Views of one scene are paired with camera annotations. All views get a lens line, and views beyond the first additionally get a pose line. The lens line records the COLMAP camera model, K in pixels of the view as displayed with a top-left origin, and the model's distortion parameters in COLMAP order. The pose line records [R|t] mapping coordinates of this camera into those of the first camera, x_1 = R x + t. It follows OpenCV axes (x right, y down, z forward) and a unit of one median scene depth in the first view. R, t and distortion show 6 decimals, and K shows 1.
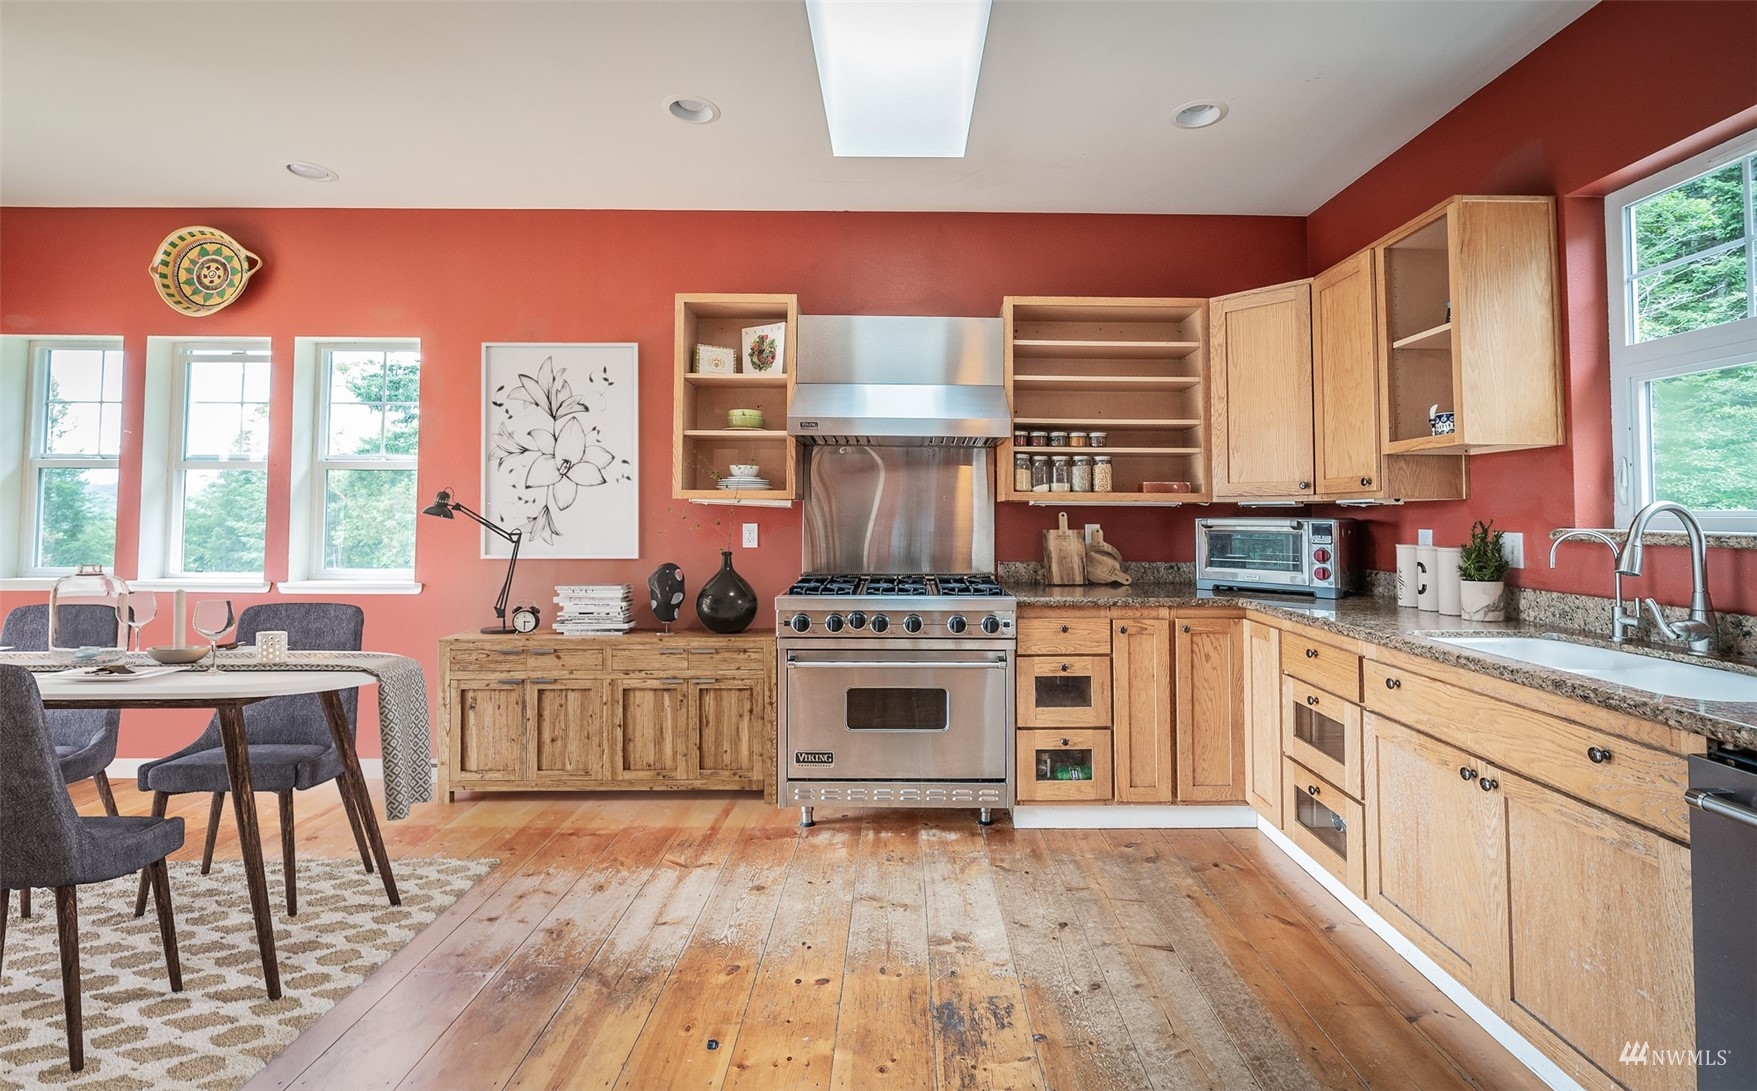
lens RADIAL K [[763.8, 0, 906.1], [0, 763.8, 474.8], [0, 0, 1]] dist [0.001569, 0.000086]
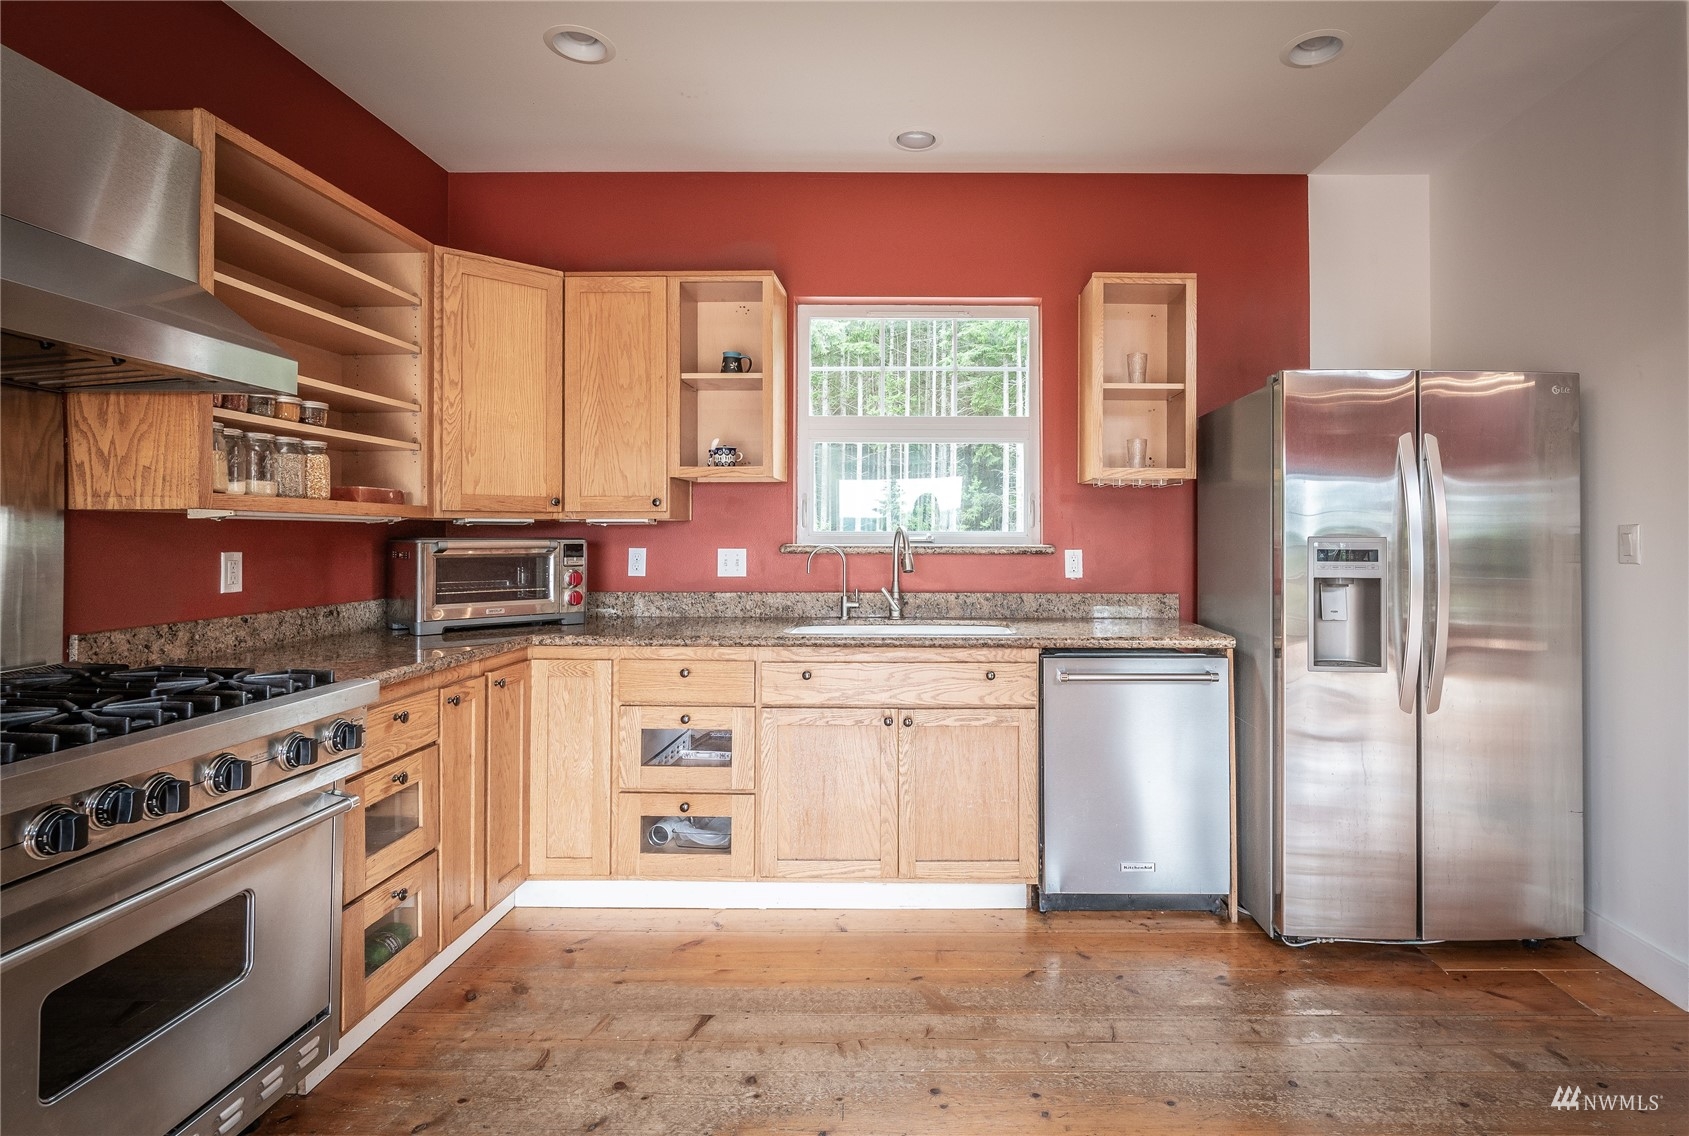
lens RADIAL K [[889.8, 0, 915.7], [0, 889.8, 517.4], [0, 0, 1]] dist [-0.001505, 0.001049]
pose [[-0.009114, 0.017268, 0.999809, -0.485814], [-0.050643, 0.998560, -0.017708, 0.026895], [-0.998675, -0.050795, -0.008226, 0.540577]]
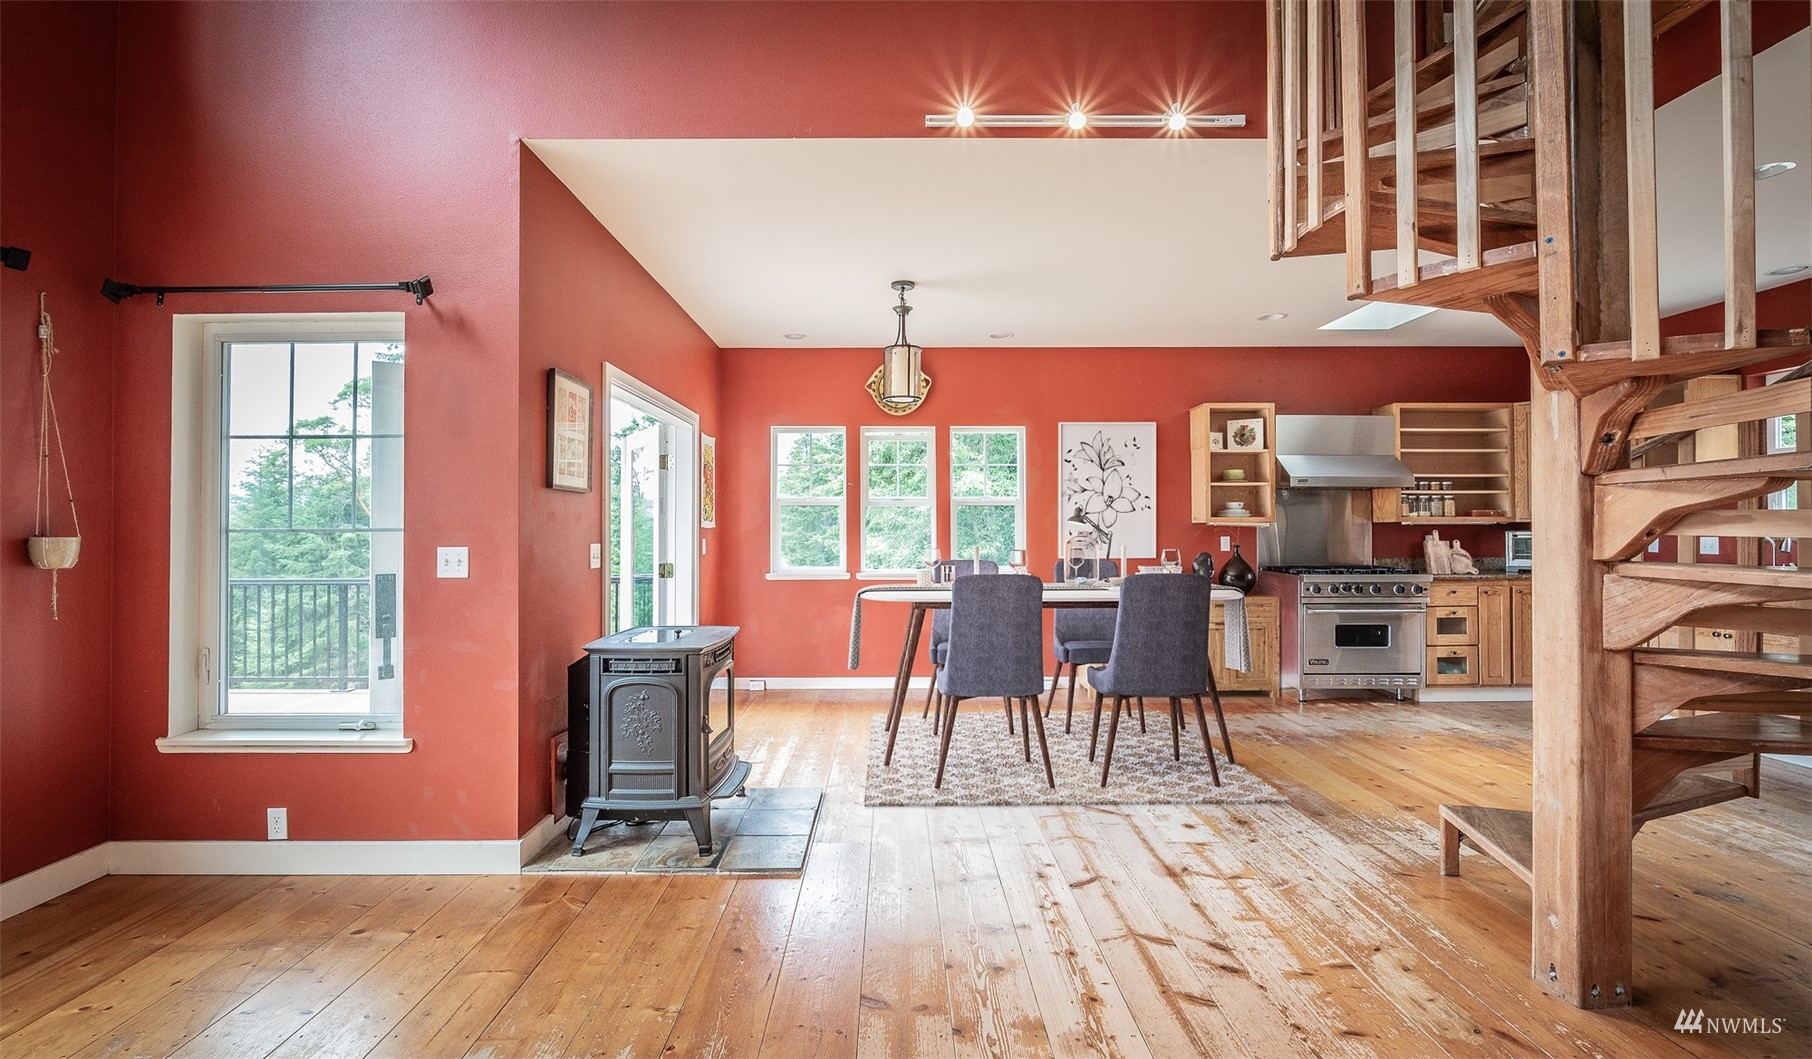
lens RADIAL K [[789.9, 0, 914.3], [0, 789.9, 525.1], [0, 0, 1]] dist [-0.009415, 0.000252]
pose [[0.999044, 0.001205, 0.043696, -1.066726], [-0.002740, 0.999380, 0.035107, -0.017754], [-0.043627, -0.035193, 0.998428, -0.748158]]
